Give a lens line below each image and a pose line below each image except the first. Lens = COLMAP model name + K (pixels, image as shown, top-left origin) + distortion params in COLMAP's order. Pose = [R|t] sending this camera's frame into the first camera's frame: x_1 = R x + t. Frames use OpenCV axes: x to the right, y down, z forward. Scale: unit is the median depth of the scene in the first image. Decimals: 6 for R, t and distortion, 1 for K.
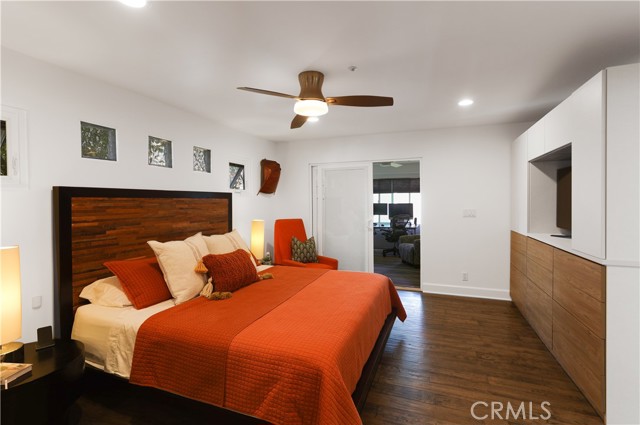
lens RADIAL K [[303.8, 0, 301.7], [0, 303.8, 213.8], [0, 0, 1]] dist [0.004188, 0.002330]
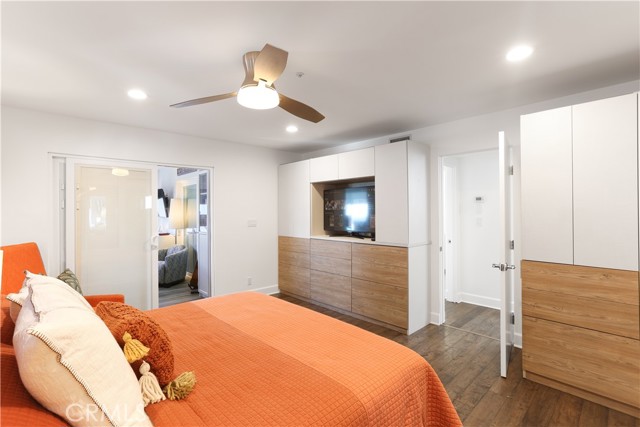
lens RADIAL K [[303.8, 0, 321.4], [0, 303.8, 209.9], [0, 0, 1]] dist [0.004188, 0.002330]
pose [[0.421640, 0.009863, 0.906710, -0.219220], [0.040849, 0.998719, -0.029860, -0.004777], [-0.905843, 0.049628, 0.420697, 0.178382]]
